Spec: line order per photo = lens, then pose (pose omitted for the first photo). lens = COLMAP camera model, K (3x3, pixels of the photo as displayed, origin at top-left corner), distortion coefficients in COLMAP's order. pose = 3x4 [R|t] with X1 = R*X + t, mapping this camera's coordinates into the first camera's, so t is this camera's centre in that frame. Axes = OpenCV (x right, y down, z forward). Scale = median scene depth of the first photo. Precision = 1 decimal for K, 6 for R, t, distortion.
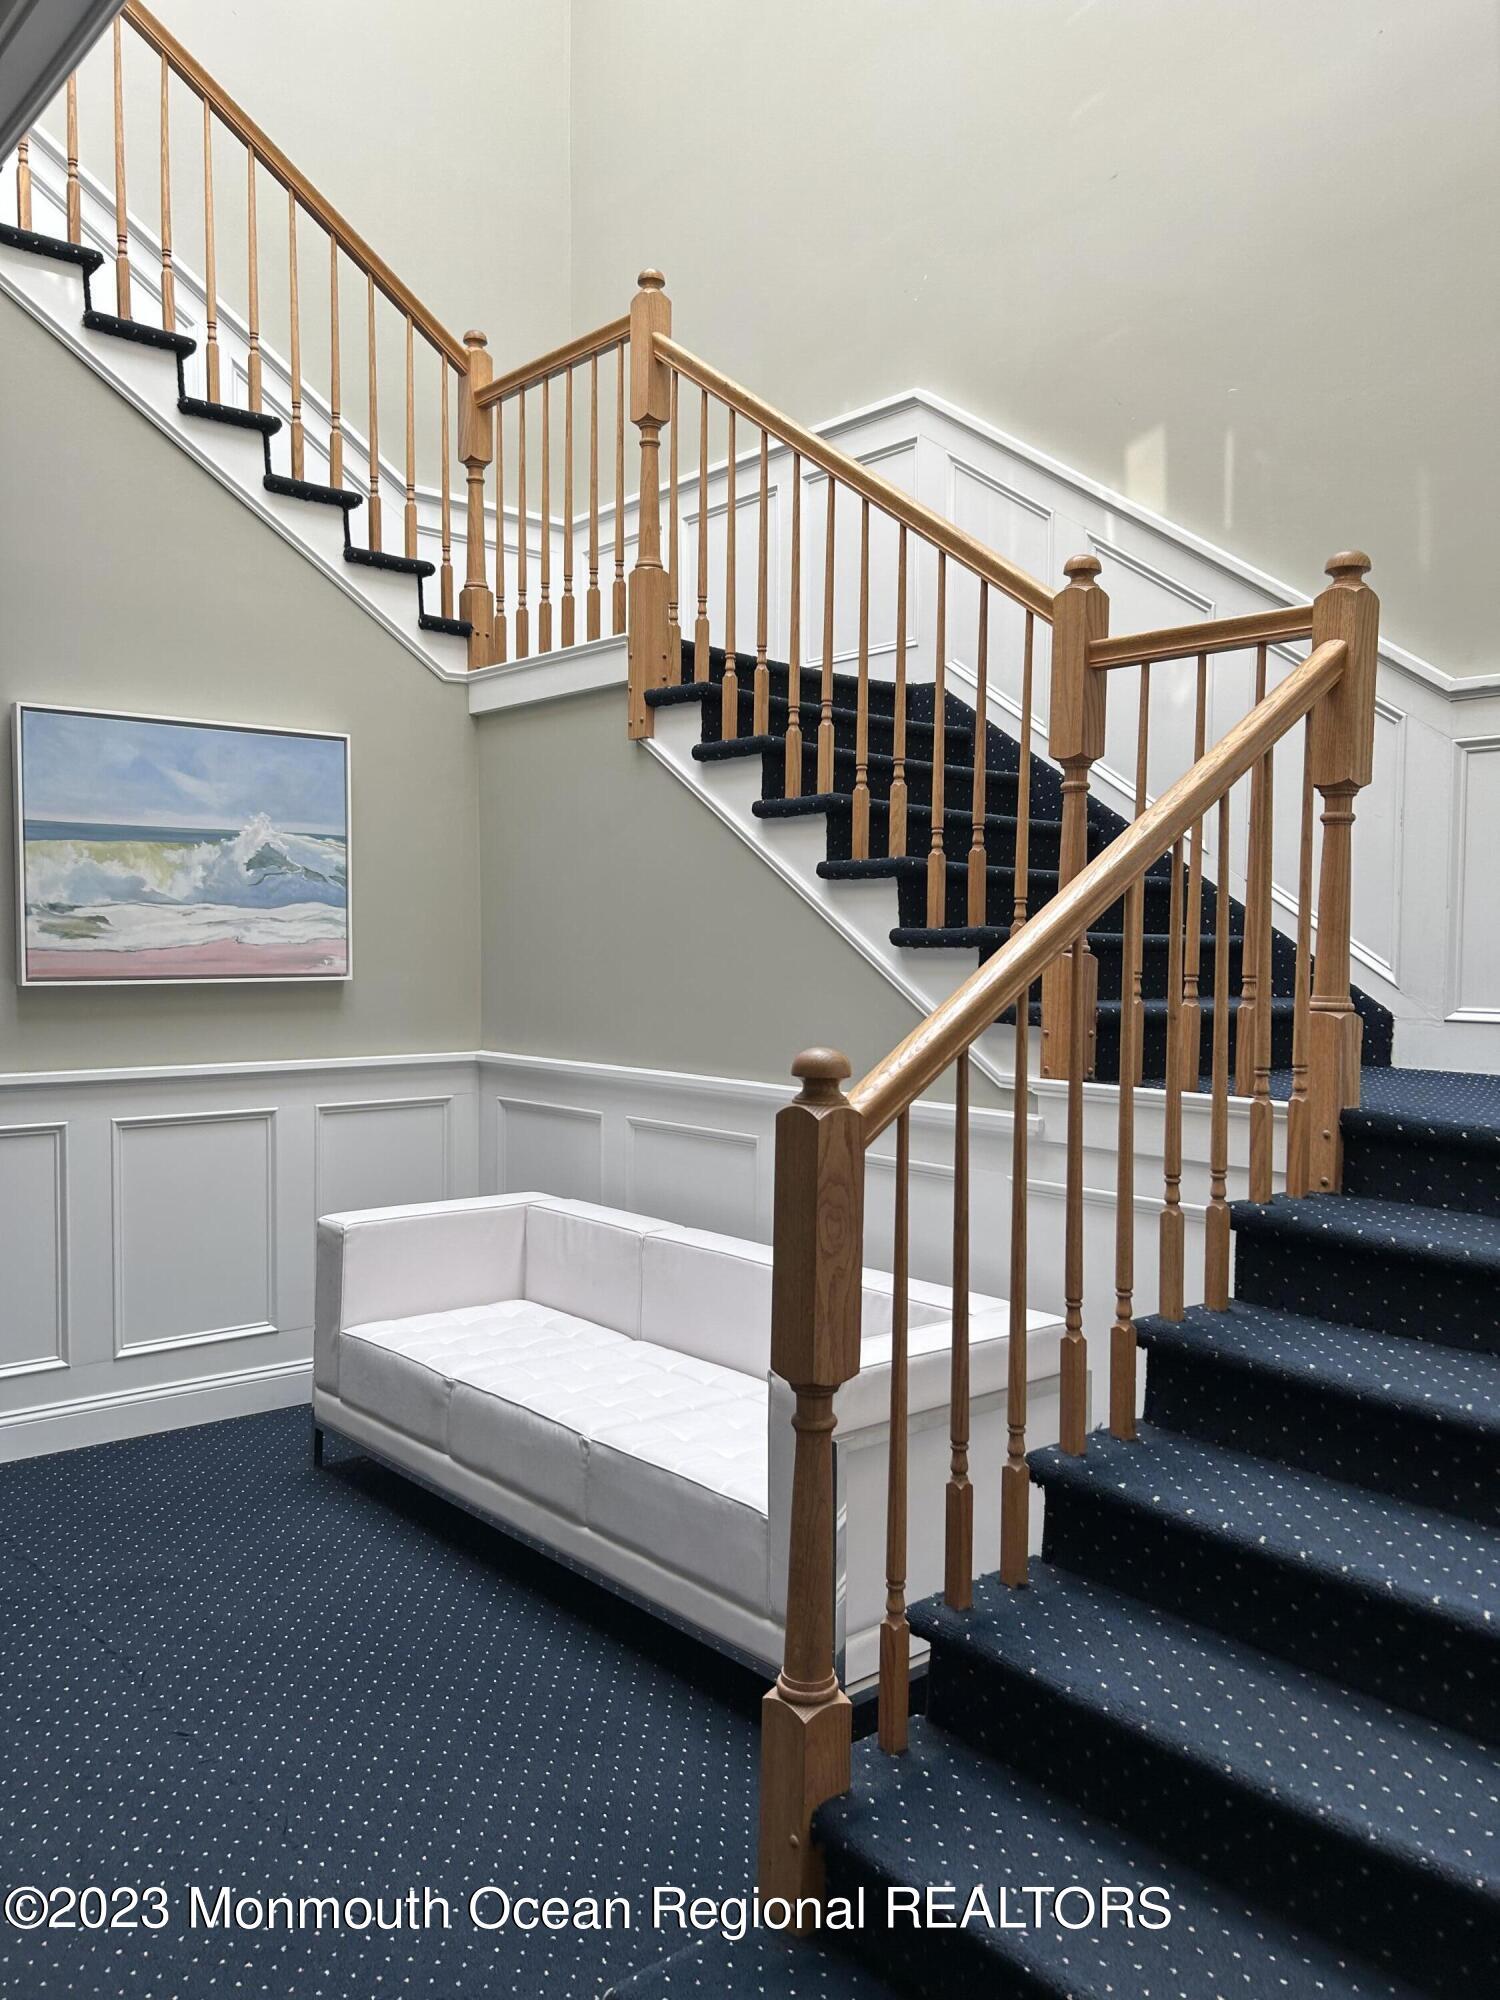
lens RADIAL K [[1505.0, 0, 753.6], [0, 1505.0, 1011.1], [0, 0, 1]] dist [0.014553, -0.005620]
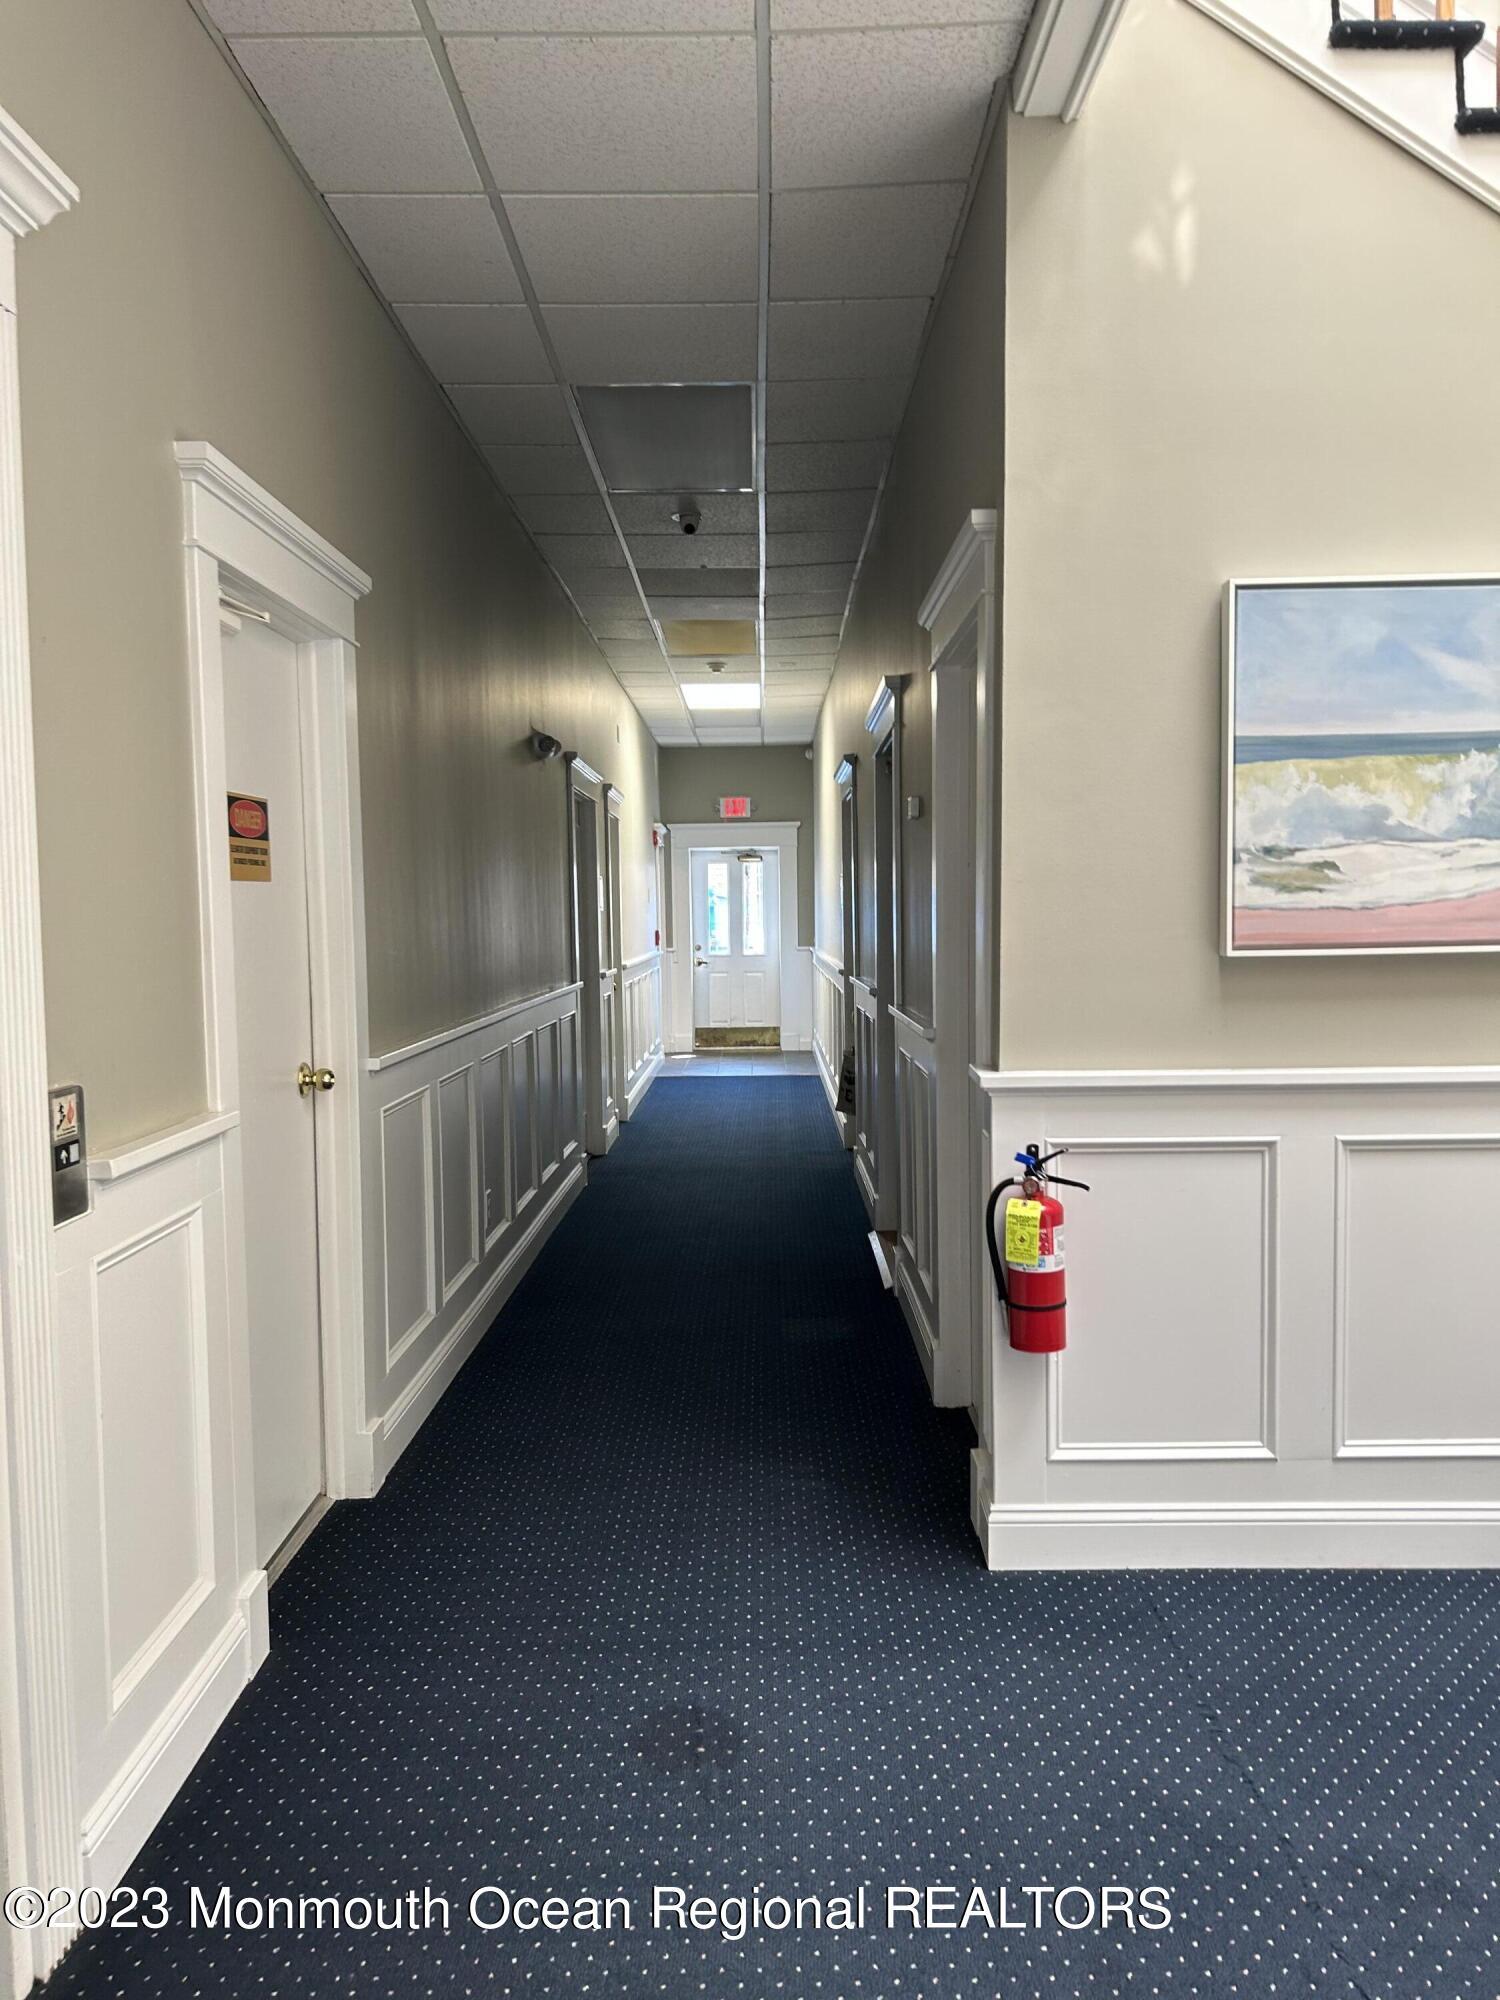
lens RADIAL K [[1505.0, 0, 751.7], [0, 1505.0, 1002.6], [0, 0, 1]] dist [0.014553, -0.005620]
pose [[0.750915, 0.023587, -0.659977, -0.156694], [-0.010513, 0.999662, 0.023765, -0.008585], [0.660315, -0.010907, 0.750909, 0.260414]]
